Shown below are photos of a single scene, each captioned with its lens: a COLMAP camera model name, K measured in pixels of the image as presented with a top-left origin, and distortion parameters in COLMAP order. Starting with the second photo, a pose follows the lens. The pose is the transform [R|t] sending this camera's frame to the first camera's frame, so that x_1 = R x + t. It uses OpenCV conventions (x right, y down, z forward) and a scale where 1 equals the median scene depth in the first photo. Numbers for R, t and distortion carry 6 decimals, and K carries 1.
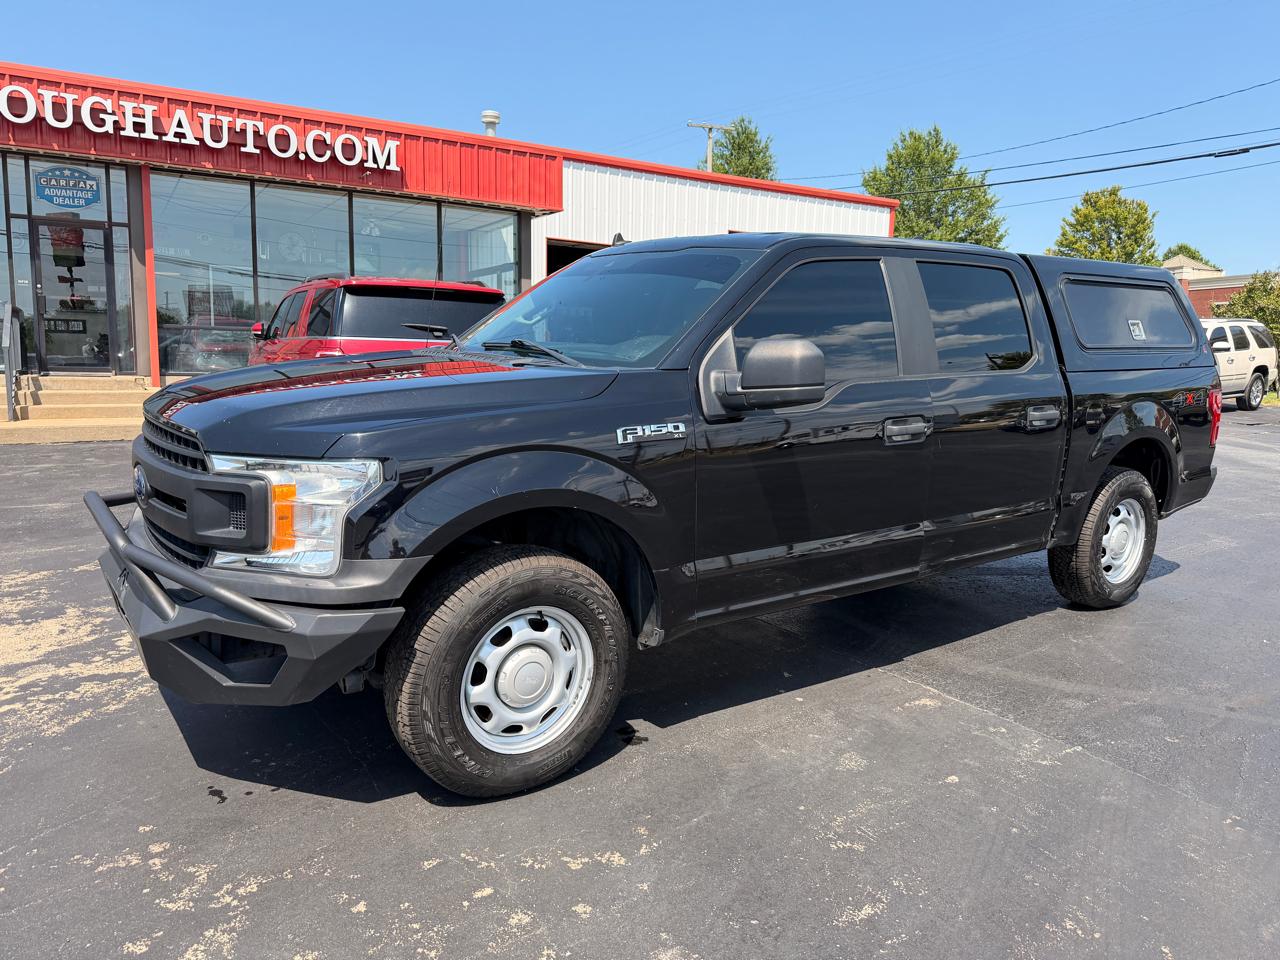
lens RADIAL K [[903.0, 0, 636.0], [0, 903.0, 485.4], [0, 0, 1]] dist [0.007744, -0.023054]
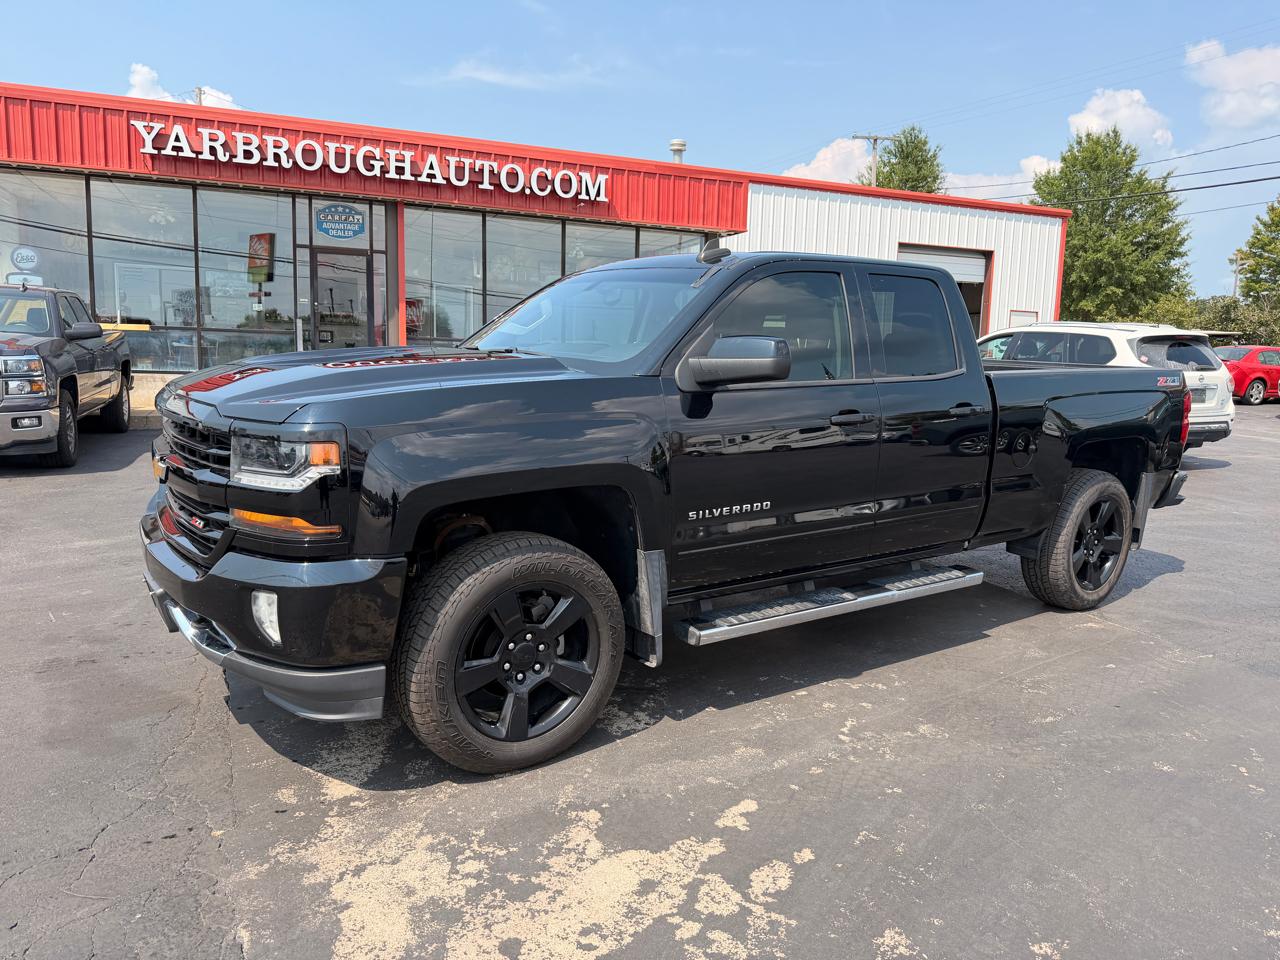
lens RADIAL K [[903.0, 0, 643.8], [0, 903.0, 485.0], [0, 0, 1]] dist [0.007744, -0.023054]
pose [[0.988099, 0.024442, -0.151862, -0.039086], [-0.025601, 0.999656, -0.005678, 0.016094], [0.151671, 0.009498, 0.988385, -0.121907]]
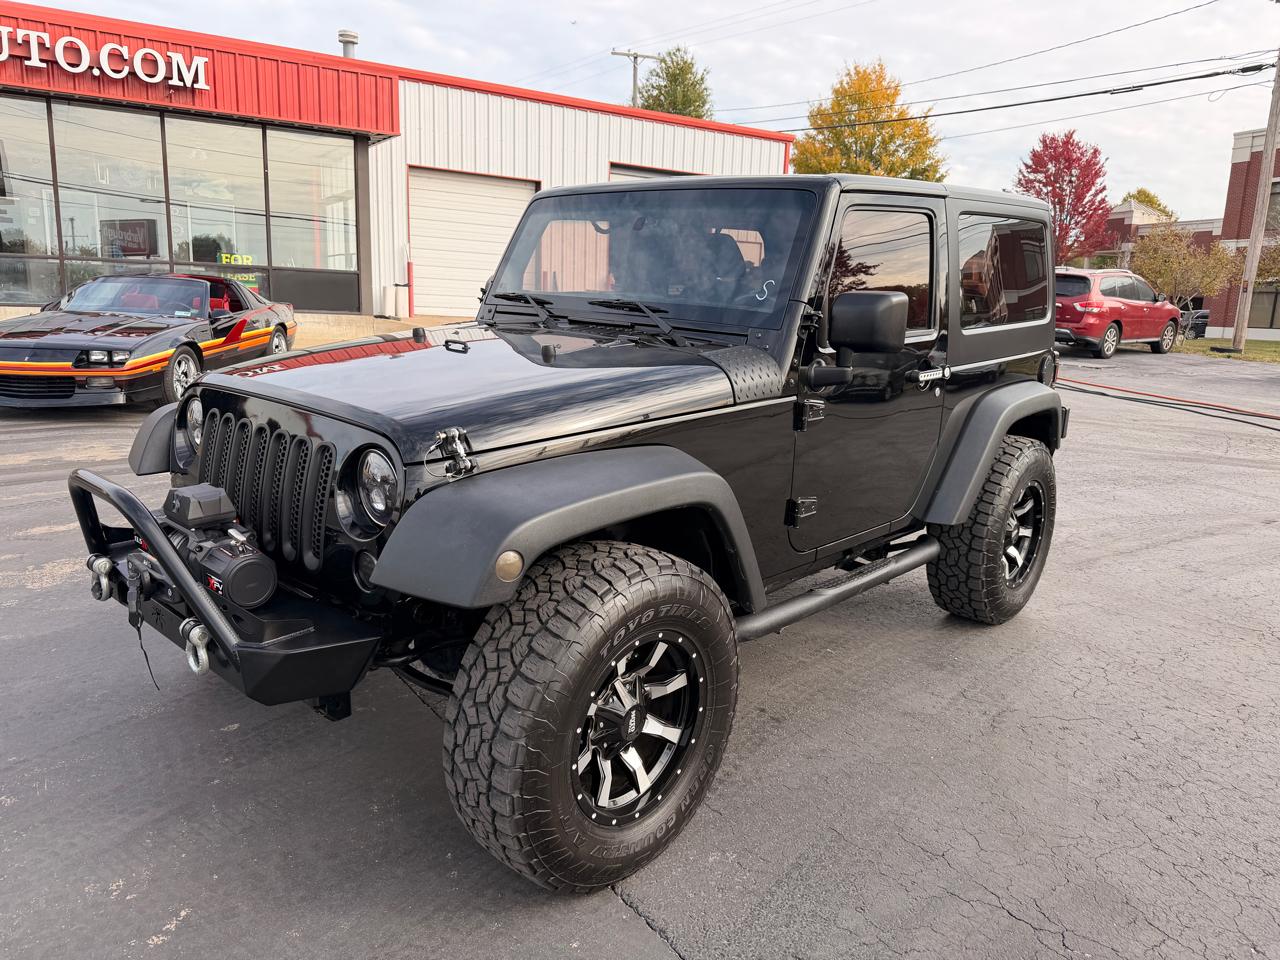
lens RADIAL K [[903.0, 0, 641.7], [0, 903.0, 484.2], [0, 0, 1]] dist [0.007744, -0.023054]
pose [[0.999371, 0.005374, 0.035045, 0.175552], [-0.007565, 0.998004, 0.062700, 0.003025], [-0.034638, -0.062926, 0.997417, 0.016944]]
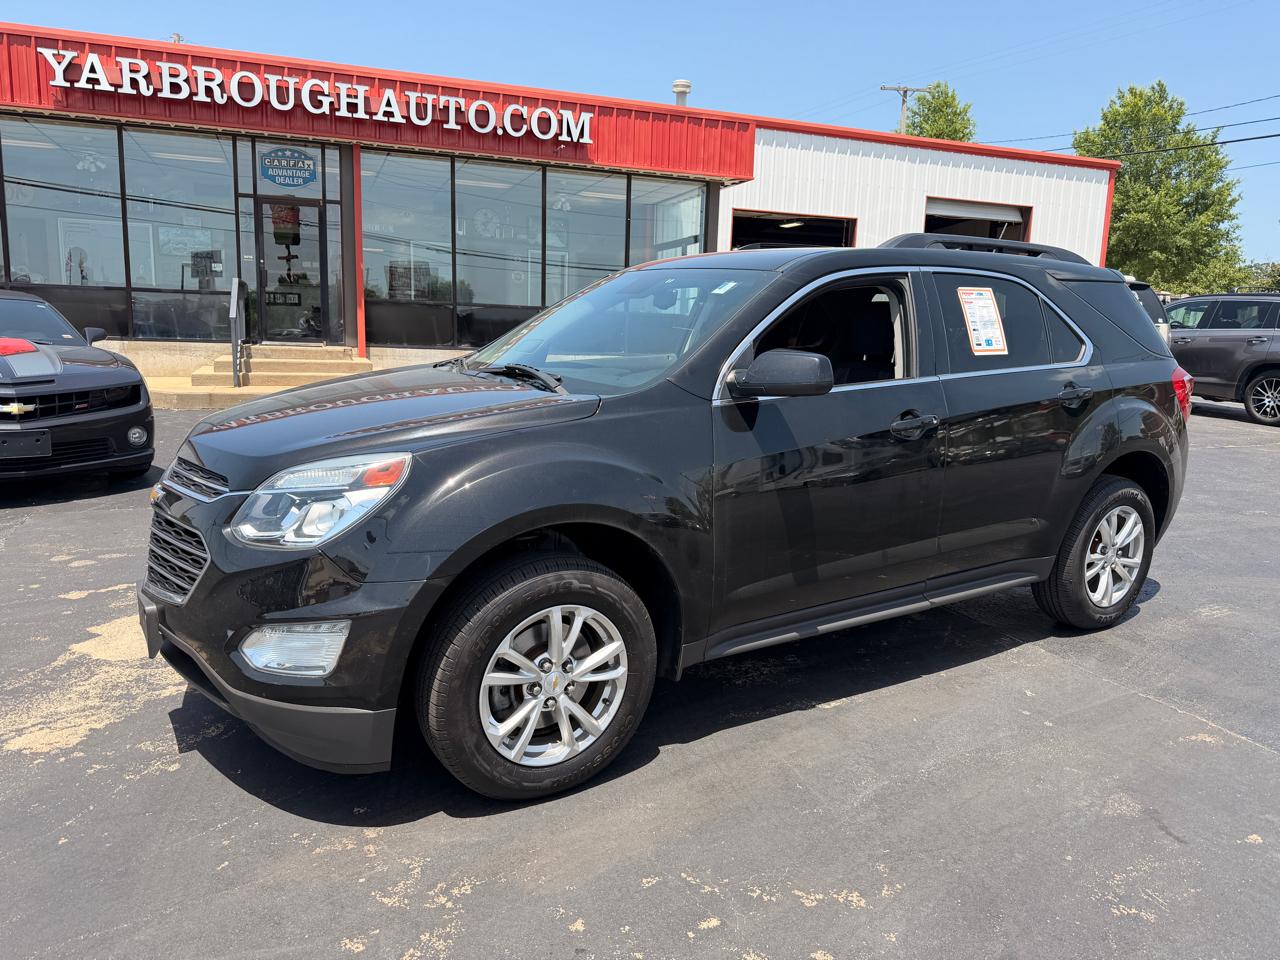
lens RADIAL K [[903.0, 0, 641.0], [0, 903.0, 483.7], [0, 0, 1]] dist [0.007744, -0.023054]
pose [[0.982970, 0.037039, -0.179995, -0.016424], [-0.032457, 0.999071, 0.028333, -0.001993], [0.180878, -0.022009, 0.983259, 0.020308]]
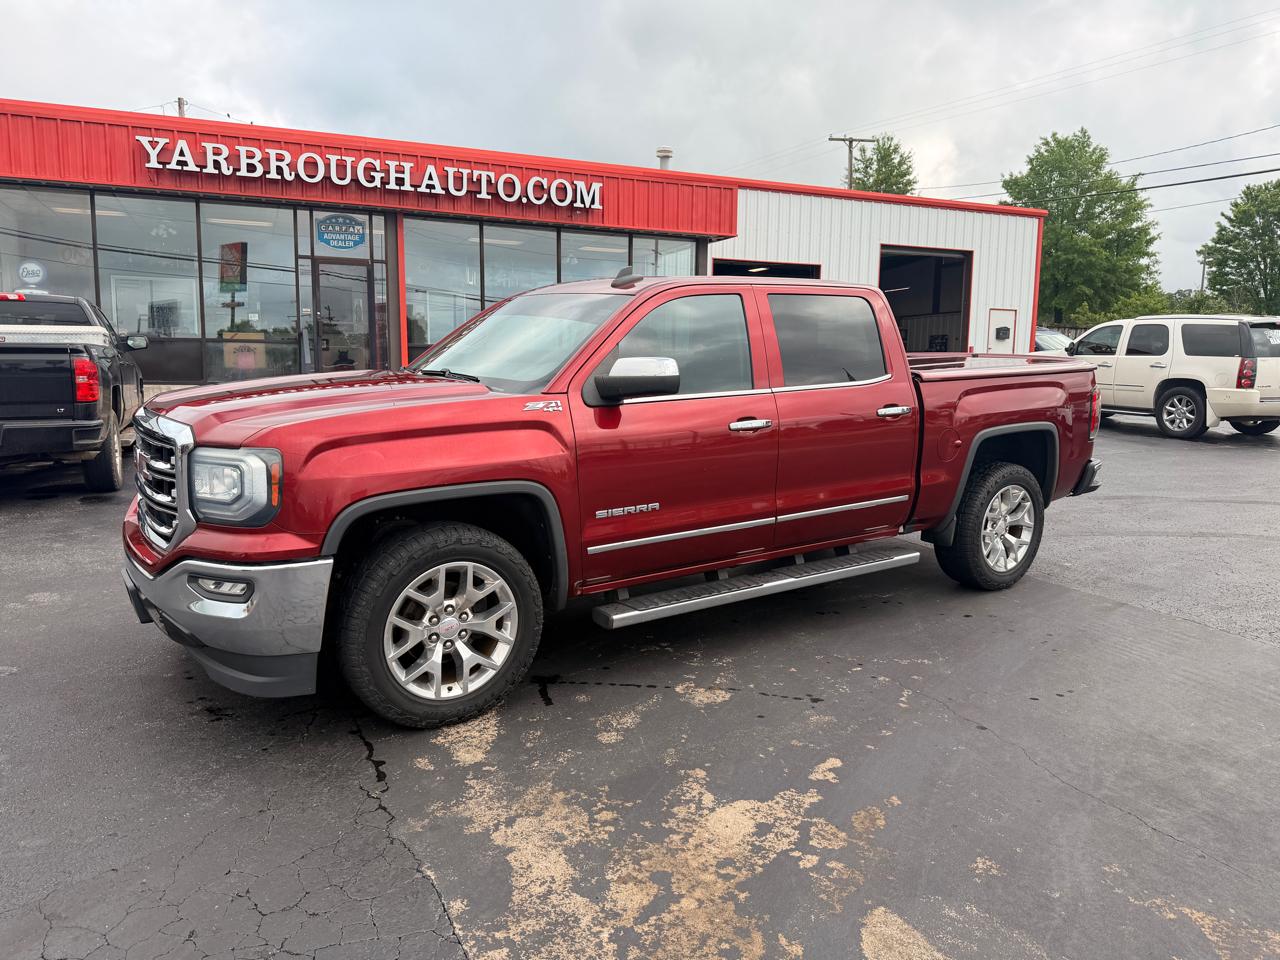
lens RADIAL K [[903.0, 0, 638.8], [0, 903.0, 485.6], [0, 0, 1]] dist [0.007744, -0.023054]
pose [[0.991402, 0.005787, -0.130721, -0.067216], [-0.006836, 0.999948, -0.007578, 0.018579], [0.130670, 0.008406, 0.991390, -0.154002]]
